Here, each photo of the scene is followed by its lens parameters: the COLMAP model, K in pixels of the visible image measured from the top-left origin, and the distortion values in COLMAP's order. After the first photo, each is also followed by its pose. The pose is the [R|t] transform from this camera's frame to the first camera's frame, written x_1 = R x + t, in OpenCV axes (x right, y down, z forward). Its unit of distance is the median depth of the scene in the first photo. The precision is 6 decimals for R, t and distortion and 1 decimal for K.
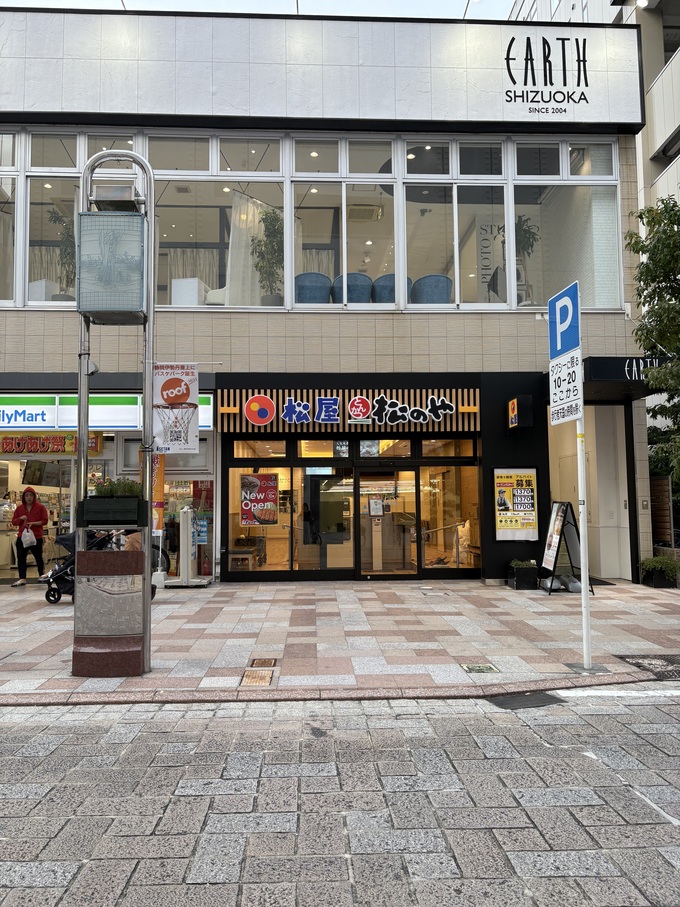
lens RADIAL K [[687.8, 0, 339.0], [0, 687.8, 452.9], [0, 0, 1]] dist [-0.007780, -0.004559]
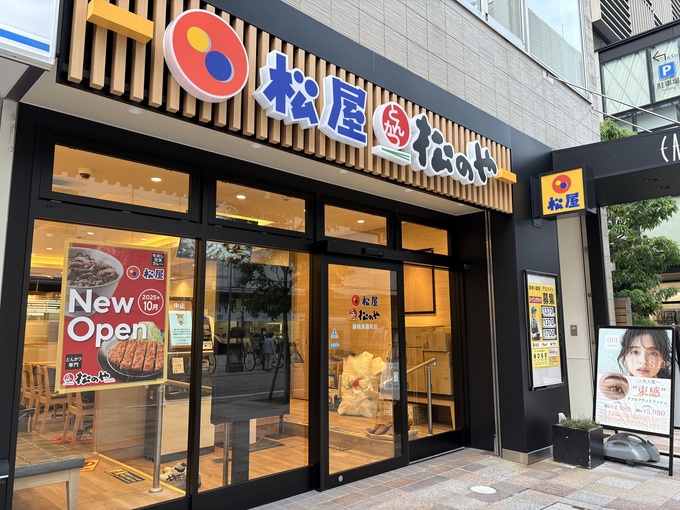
lens RADIAL K [[515.6, 0, 340.9], [0, 515.6, 256.8], [0, 0, 1]] dist [-0.007780, -0.004559]
pose [[0.741726, 0.098410, 0.663444, -0.227682], [-0.049919, 0.994534, -0.091712, 0.060173], [-0.668843, 0.034907, 0.742584, 0.760086]]
